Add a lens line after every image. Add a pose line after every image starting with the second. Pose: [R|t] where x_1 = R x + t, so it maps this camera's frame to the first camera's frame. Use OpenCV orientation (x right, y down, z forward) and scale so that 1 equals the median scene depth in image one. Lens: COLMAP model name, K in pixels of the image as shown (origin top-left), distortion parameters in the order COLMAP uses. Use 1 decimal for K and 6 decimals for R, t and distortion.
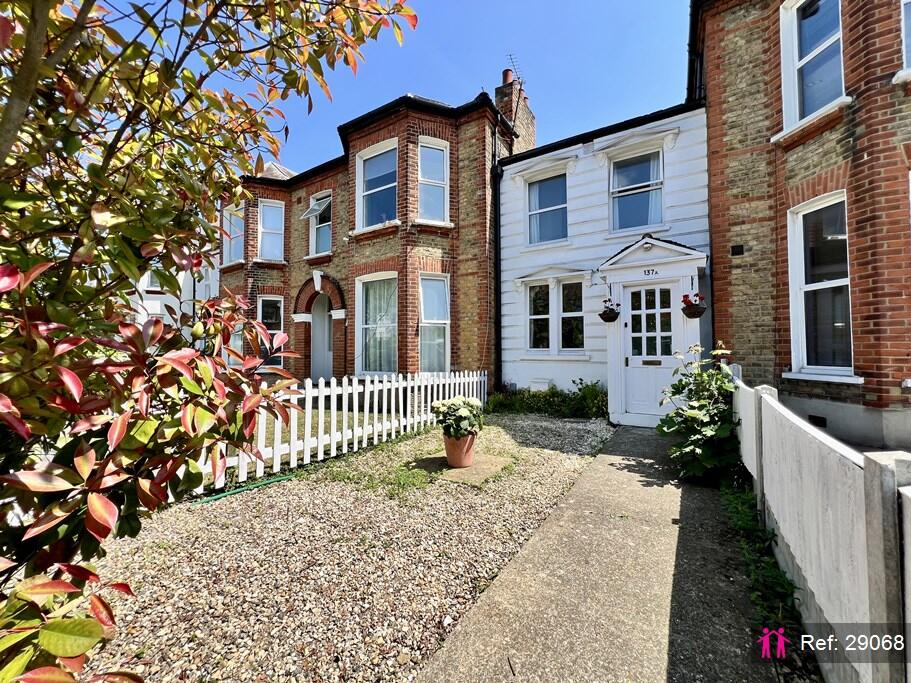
lens RADIAL K [[365.4, 0, 455.3], [0, 365.4, 340.7], [0, 0, 1]] dist [-0.000967, -0.000302]
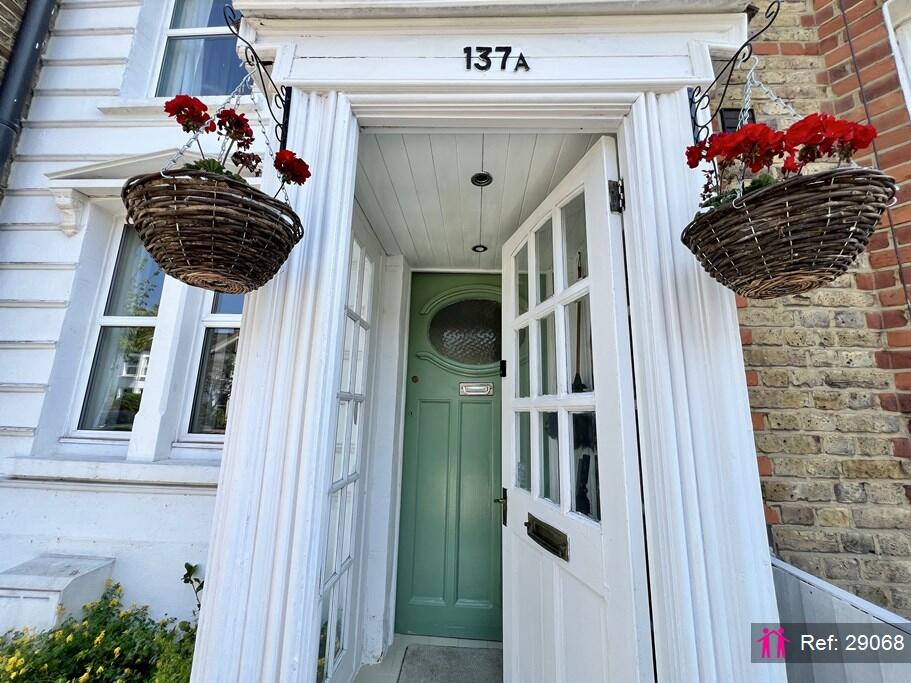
lens RADIAL K [[365.4, 0, 455.6], [0, 365.4, 340.8], [0, 0, 1]] dist [-0.000967, -0.000302]
pose [[0.864270, 0.123810, 0.487553, 0.466010], [-0.041036, 0.983360, -0.176972, -0.012970], [-0.501351, 0.132944, 0.854969, 0.912119]]
